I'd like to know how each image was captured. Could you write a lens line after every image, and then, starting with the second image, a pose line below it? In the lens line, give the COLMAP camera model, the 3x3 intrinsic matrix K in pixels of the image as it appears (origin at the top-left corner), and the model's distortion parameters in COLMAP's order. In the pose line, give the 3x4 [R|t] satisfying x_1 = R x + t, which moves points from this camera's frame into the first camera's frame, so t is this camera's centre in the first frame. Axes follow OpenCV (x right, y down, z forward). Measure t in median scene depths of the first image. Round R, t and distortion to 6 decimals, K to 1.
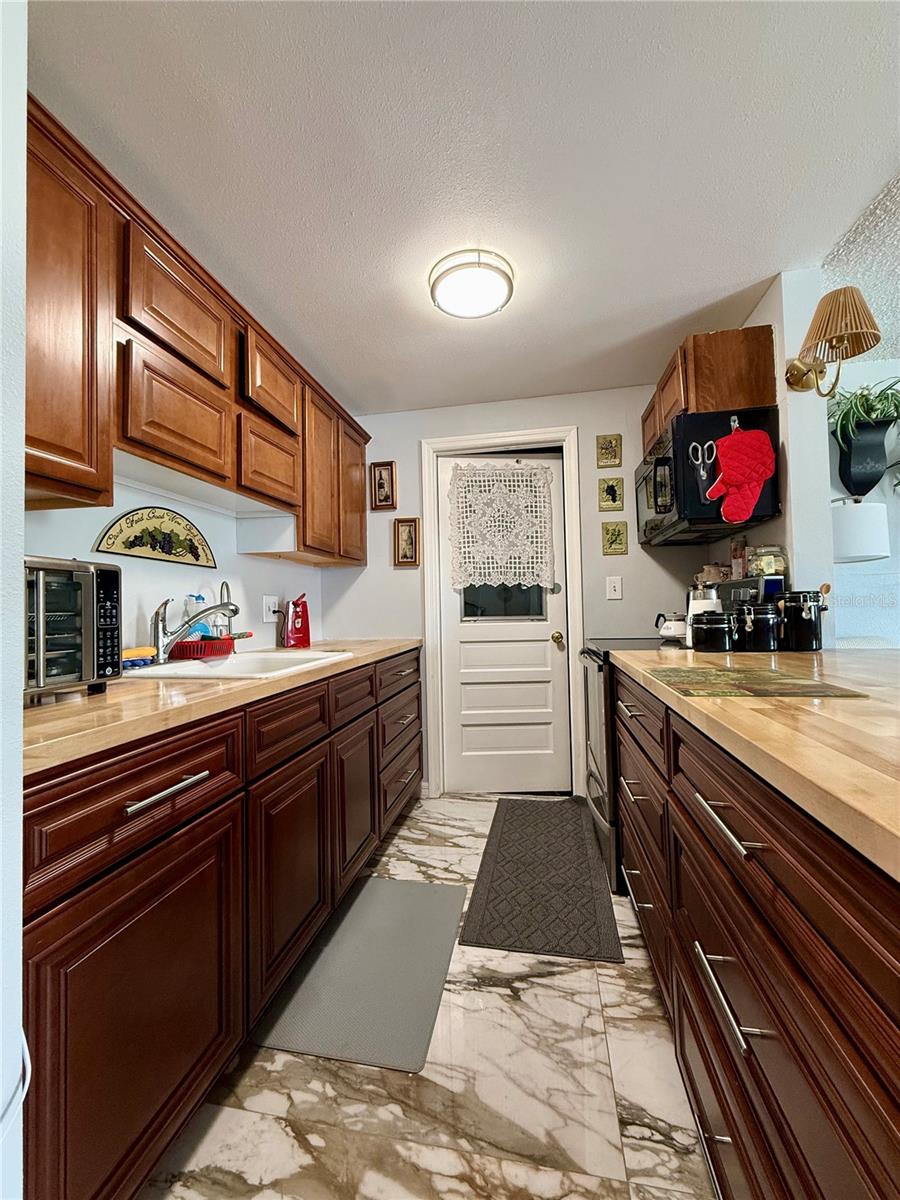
lens RADIAL K [[477.5, 0, 452.0], [0, 477.5, 597.7], [0, 0, 1]] dist [0.000159, 0.000039]
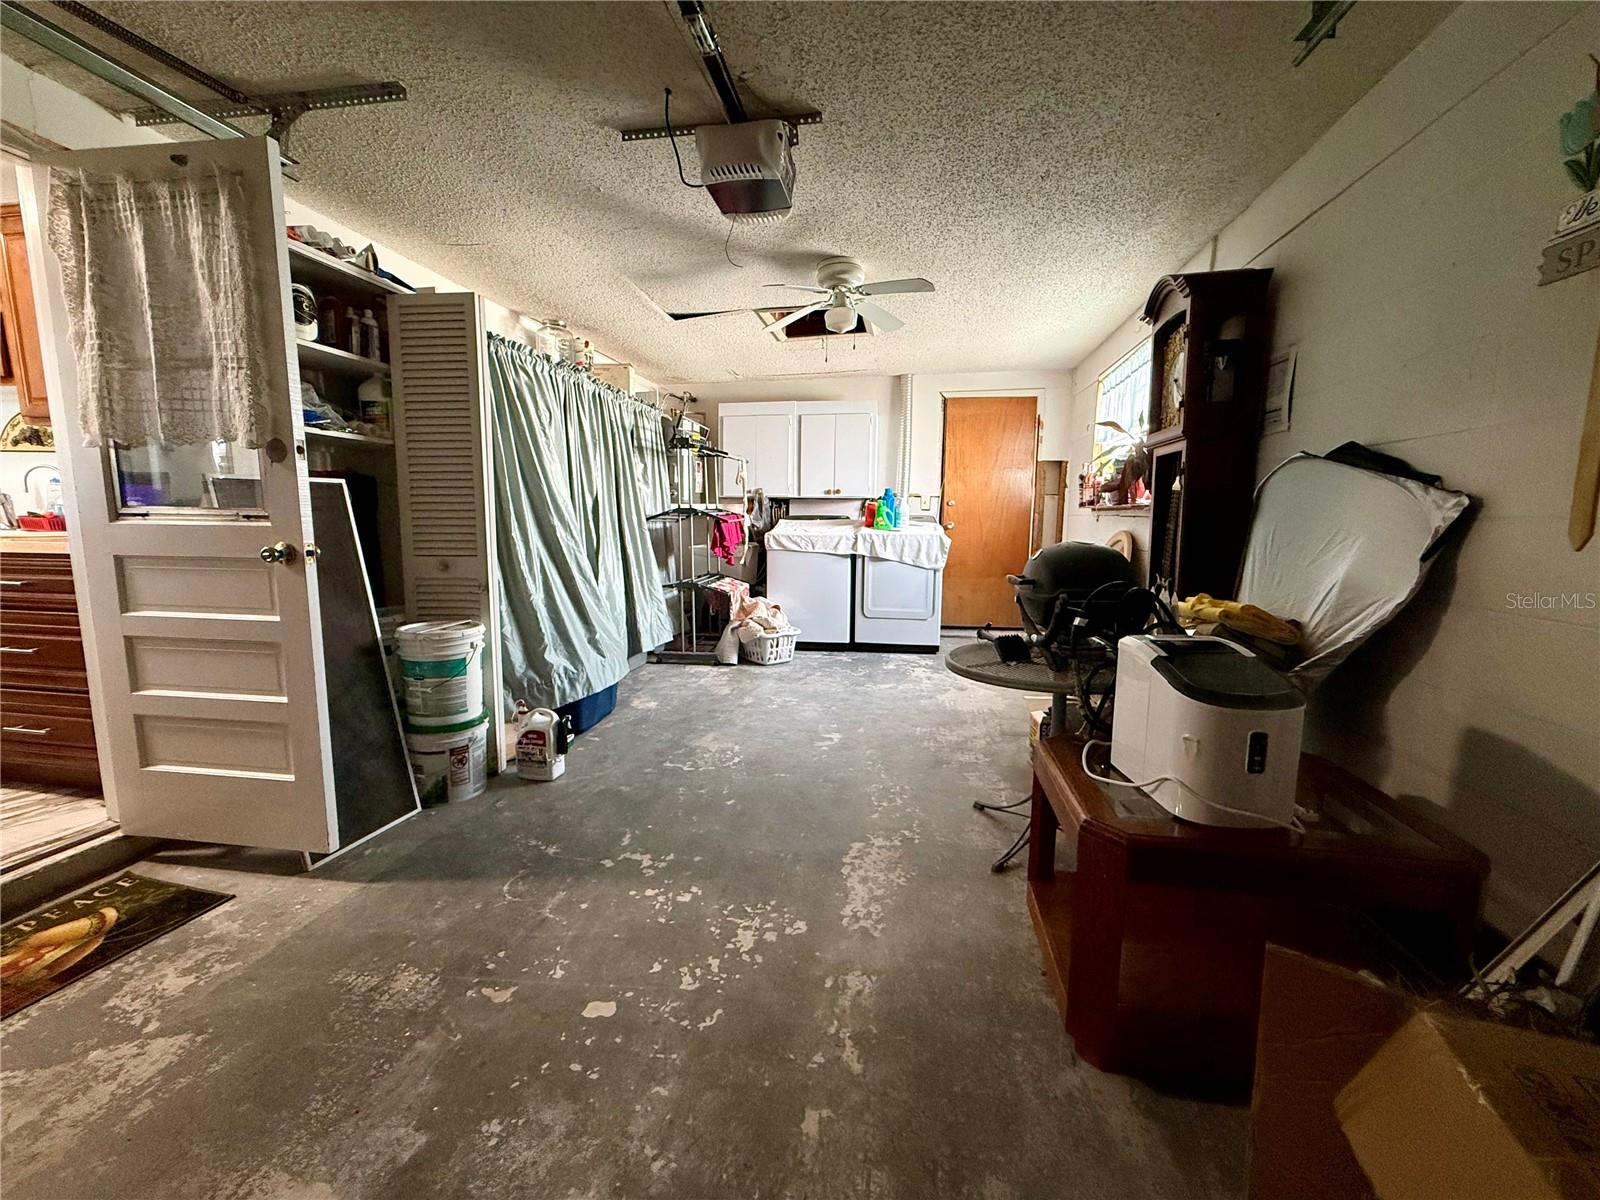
lens RADIAL K [[636.6, 0, 800.1], [0, 636.6, 596.5], [0, 0, 1]] dist [0.000159, 0.000039]
pose [[0.003883, 0.147333, -0.989079, 0.910411], [0.015824, 0.988954, 0.147377, 0.068361], [0.999867, -0.016224, 0.001509, 2.399822]]
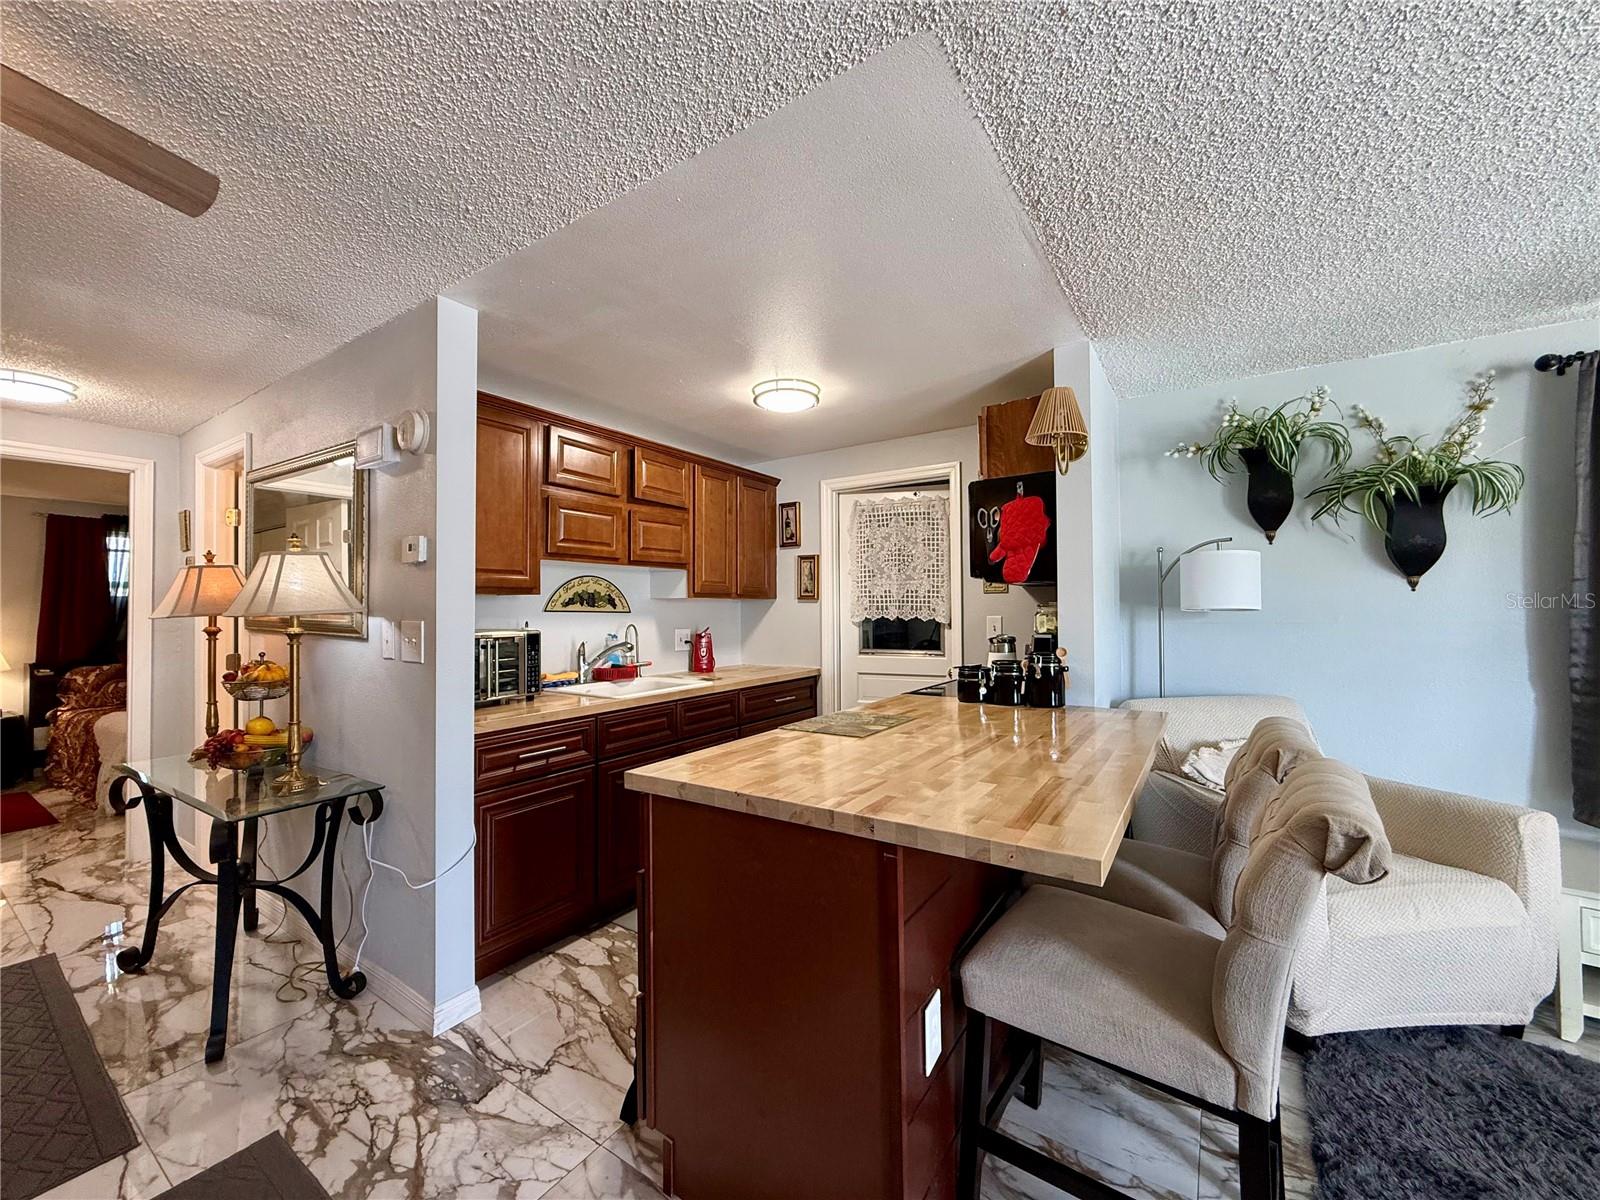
lens RADIAL K [[636.6, 0, 796.2], [0, 636.6, 598.5], [0, 0, 1]] dist [0.000159, 0.000039]
pose [[0.919638, 0.008581, -0.392673, 0.585634], [-0.004128, 0.999917, 0.012184, -0.114824], [0.392745, -0.009584, 0.919598, -0.426215]]
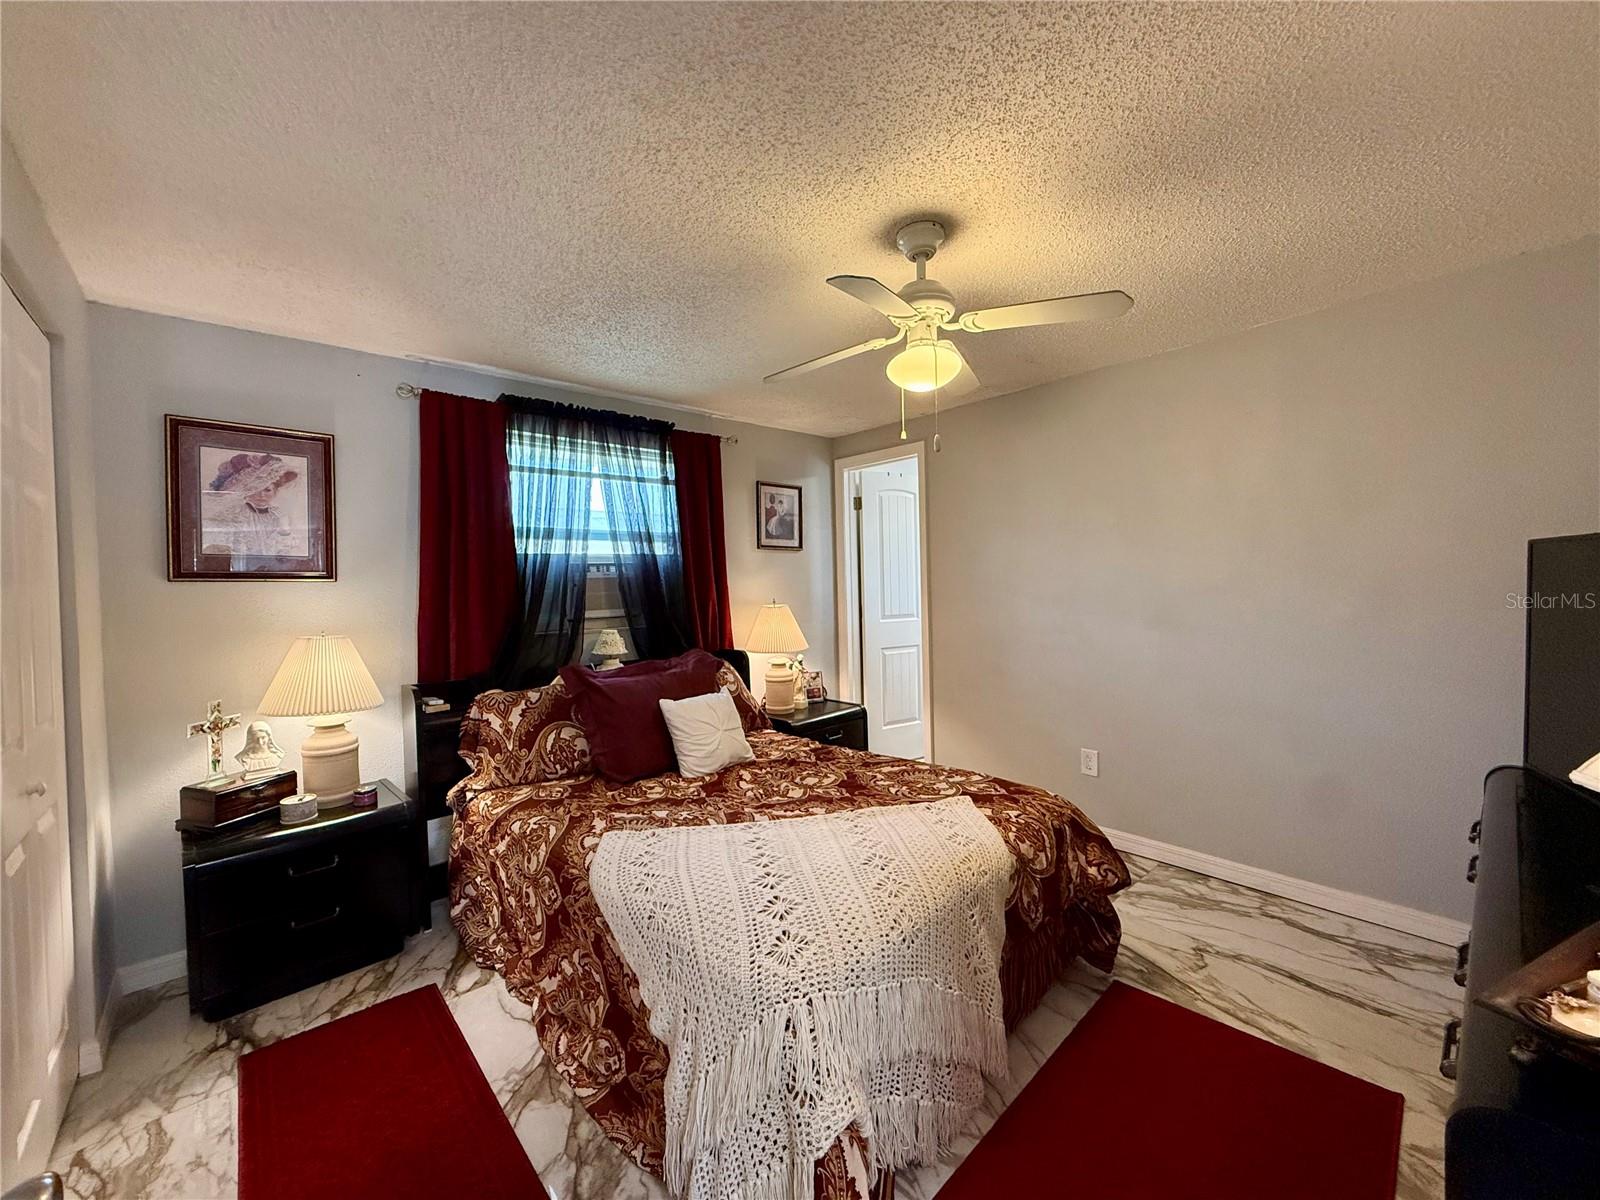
lens RADIAL K [[636.6, 0, 809.3], [0, 636.6, 599.1], [0, 0, 1]] dist [0.000159, 0.000039]
pose [[0.792063, 0.014213, -0.610273, -1.671842], [0.021807, 0.998432, 0.051556, -0.040739], [0.610049, -0.054143, 0.790511, 0.158102]]
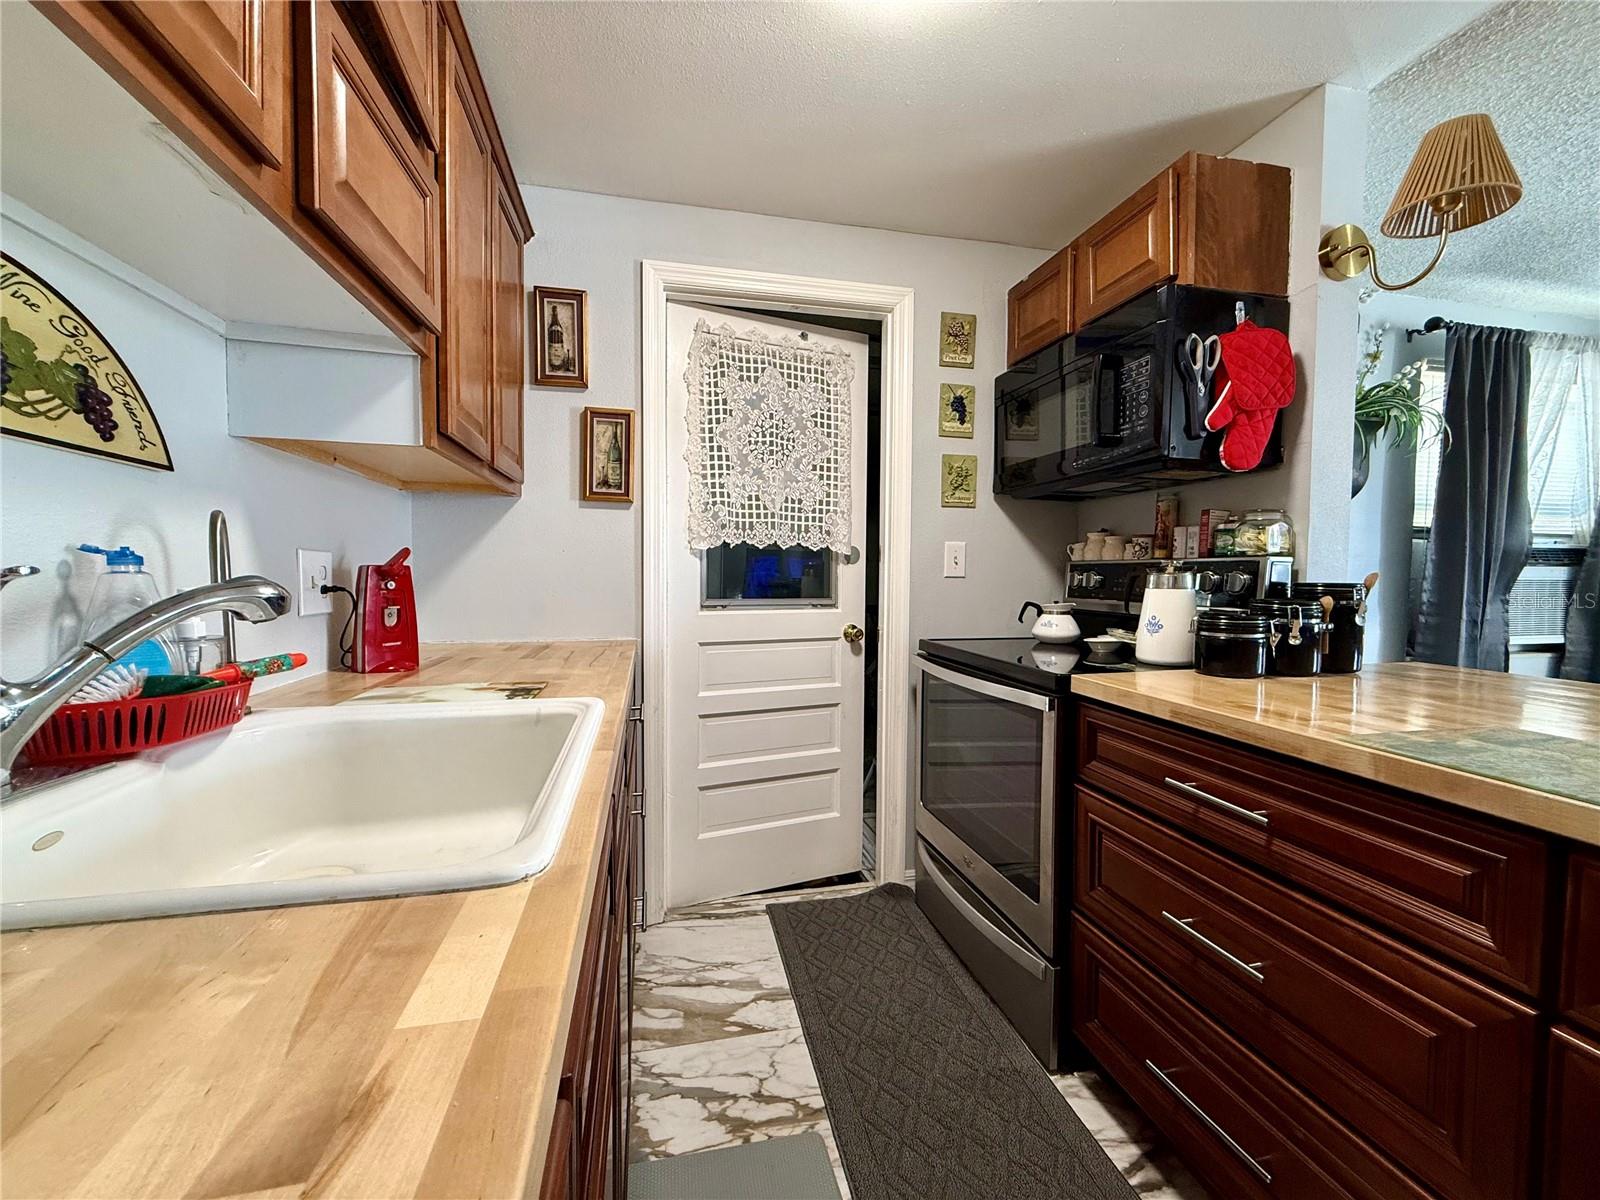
lens RADIAL K [[636.6, 0, 794.7], [0, 636.6, 599.1], [0, 0, 1]] dist [0.000159, 0.000039]
pose [[0.919063, 0.010790, 0.393963, -0.239939], [-0.036682, 0.997628, 0.058252, -0.011212], [-0.392400, -0.067988, 0.917278, 0.363670]]
